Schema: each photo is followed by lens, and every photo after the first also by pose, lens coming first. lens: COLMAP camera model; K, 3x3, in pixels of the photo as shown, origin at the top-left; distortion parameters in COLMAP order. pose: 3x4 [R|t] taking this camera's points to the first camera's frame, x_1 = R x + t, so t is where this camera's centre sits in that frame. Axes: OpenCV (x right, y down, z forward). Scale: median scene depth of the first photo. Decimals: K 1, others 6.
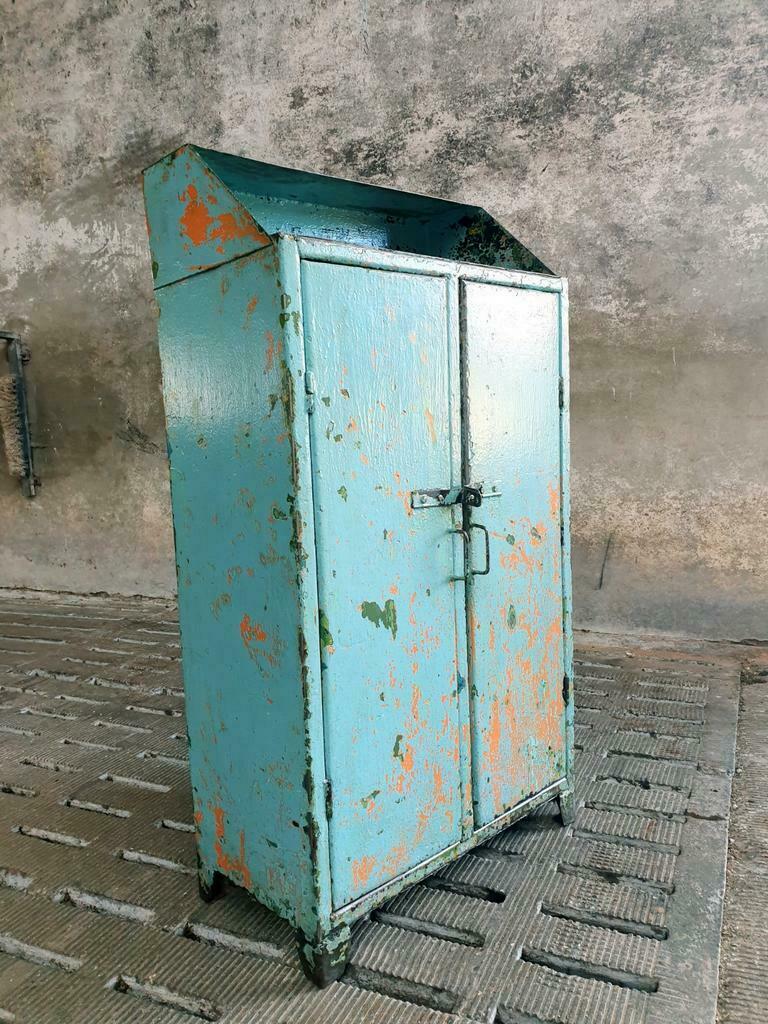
lens RADIAL K [[810.2, 0, 390.2], [0, 810.2, 510.5], [0, 0, 1]] dist [-0.009303, 0.048775]
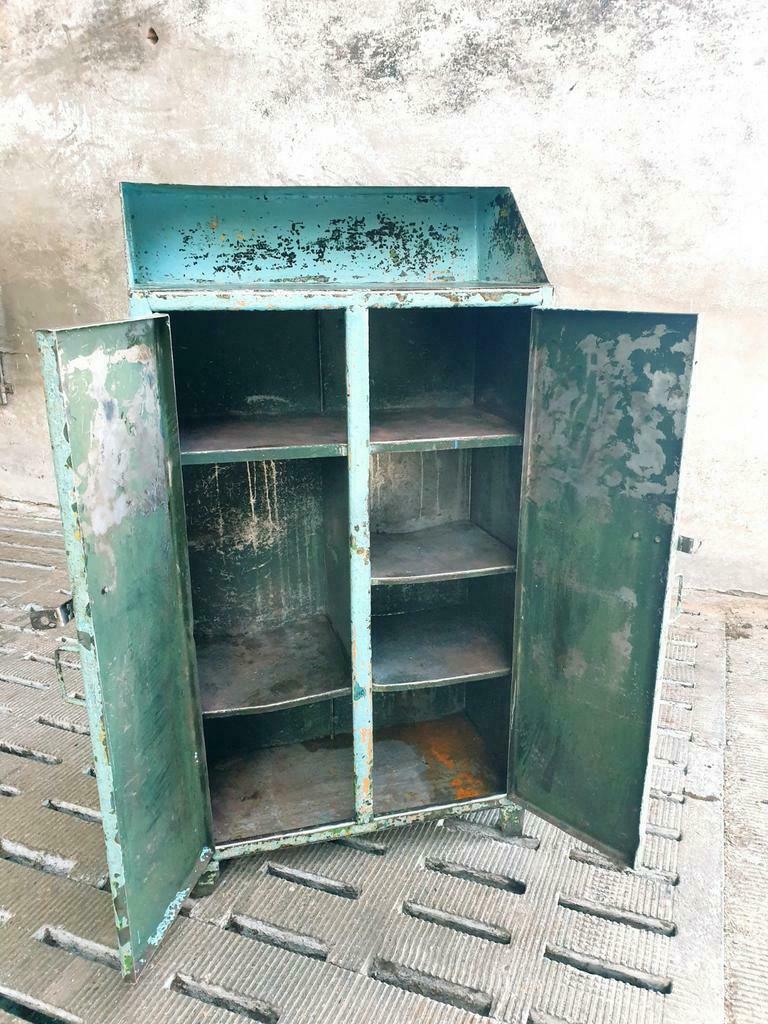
lens RADIAL K [[810.2, 0, 391.8], [0, 810.2, 520.4], [0, 0, 1]] dist [-0.009303, 0.048775]
pose [[0.998044, 0.019173, 0.059503, -0.059506], [-0.029918, 0.982221, 0.185329, -0.108104], [-0.054891, -0.186747, 0.980873, 0.021155]]
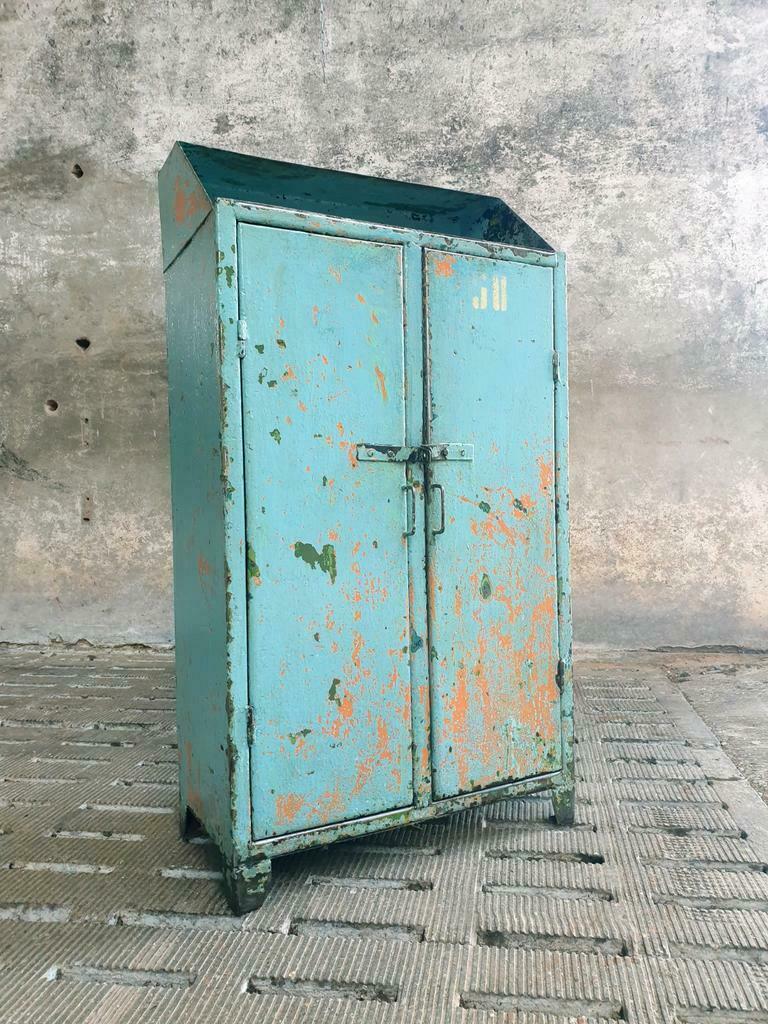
lens RADIAL K [[810.2, 0, 391.9], [0, 810.2, 505.6], [0, 0, 1]] dist [-0.009303, 0.048775]
pose [[0.961654, 0.013298, 0.273942, -0.207817], [0.016279, 0.994296, -0.105410, 0.079463], [-0.273781, 0.105828, 0.955952, 0.039839]]
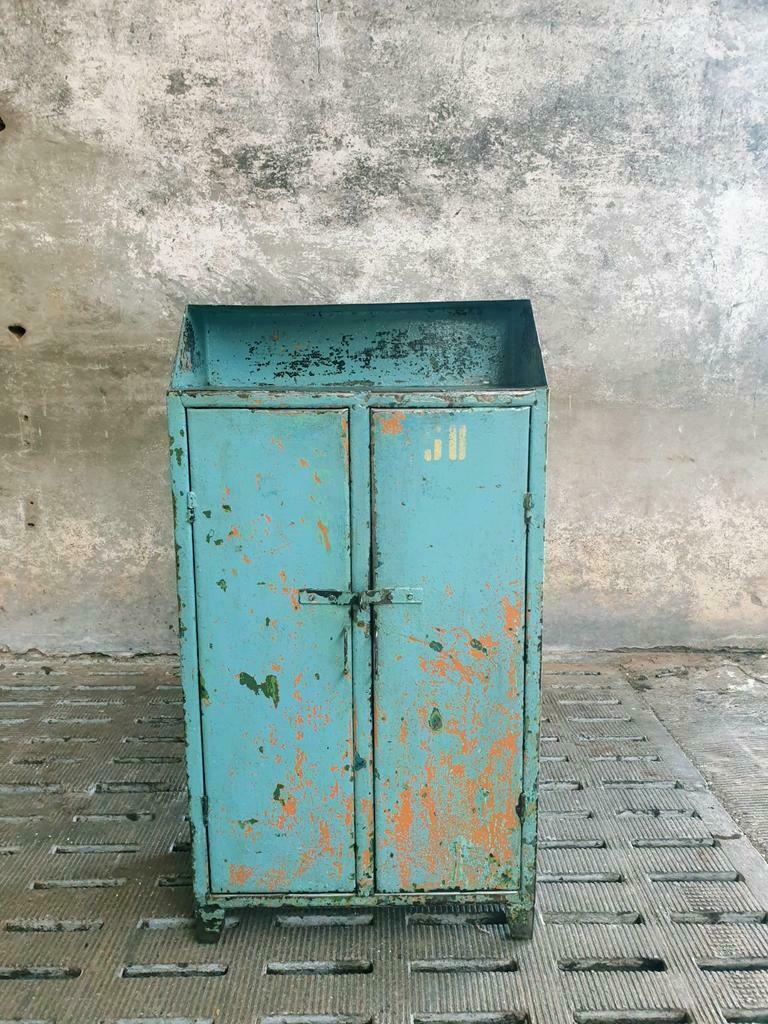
lens RADIAL K [[810.2, 0, 391.4], [0, 810.2, 510.9], [0, 0, 1]] dist [-0.009303, 0.048775]
pose [[0.901197, -0.041420, 0.431426, -0.347873], [0.016268, 0.997954, 0.061828, -0.114216], [-0.433104, -0.048700, 0.900027, 0.104001]]
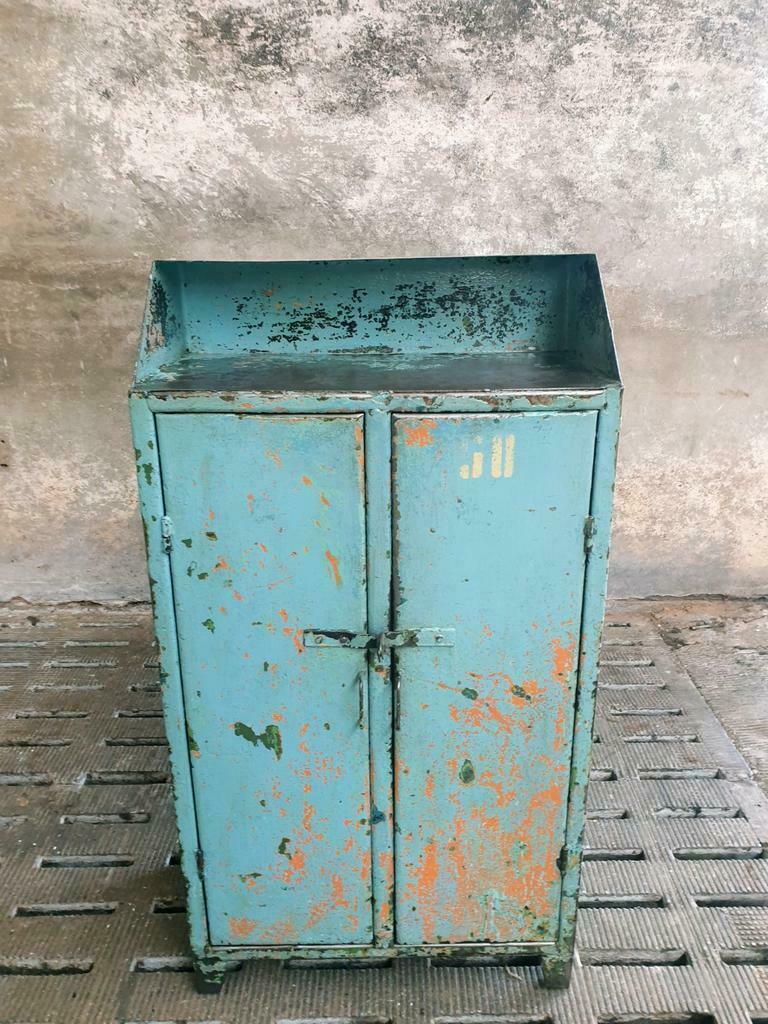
lens RADIAL K [[810.2, 0, 399.6], [0, 810.2, 509.5], [0, 0, 1]] dist [-0.009303, 0.048775]
pose [[0.900064, -0.107120, 0.422386, -0.303327], [0.013372, 0.975647, 0.218937, -0.193452], [-0.435552, -0.191409, 0.879578, 0.220060]]
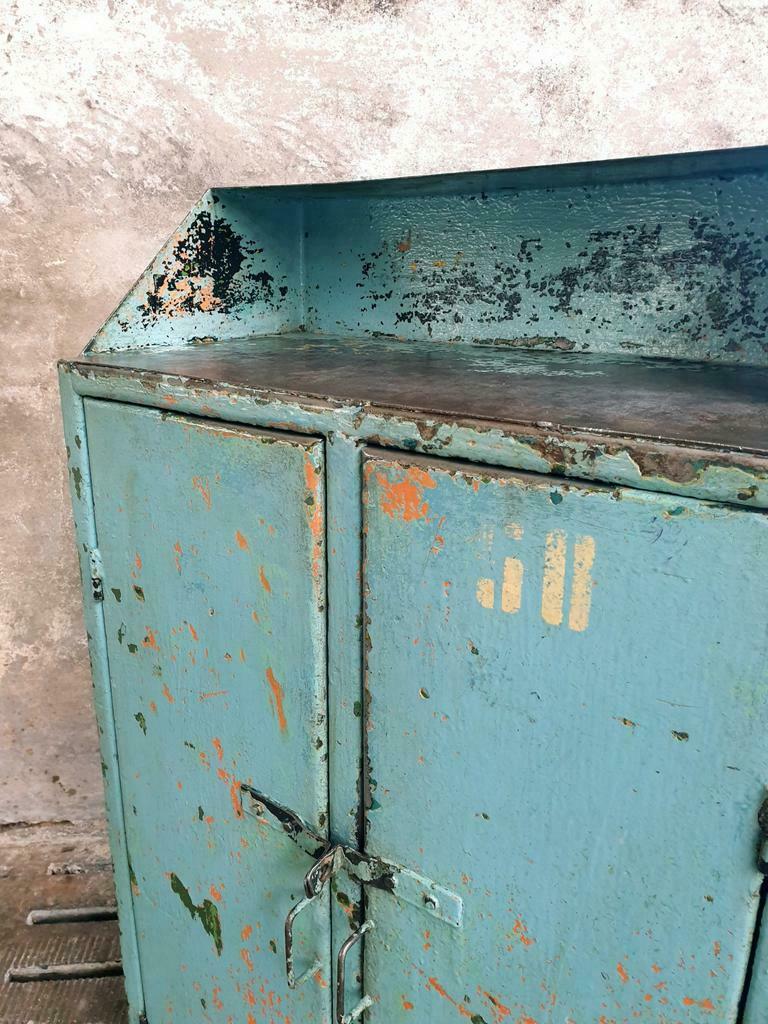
lens RADIAL K [[810.2, 0, 367.4], [0, 810.2, 497.4], [0, 0, 1]] dist [-0.009303, 0.048775]
pose [[0.978689, 0.095732, -0.181668, -0.080906], [-0.058873, 0.978353, 0.198393, -0.179124], [0.196728, -0.183469, 0.963139, 0.395830]]
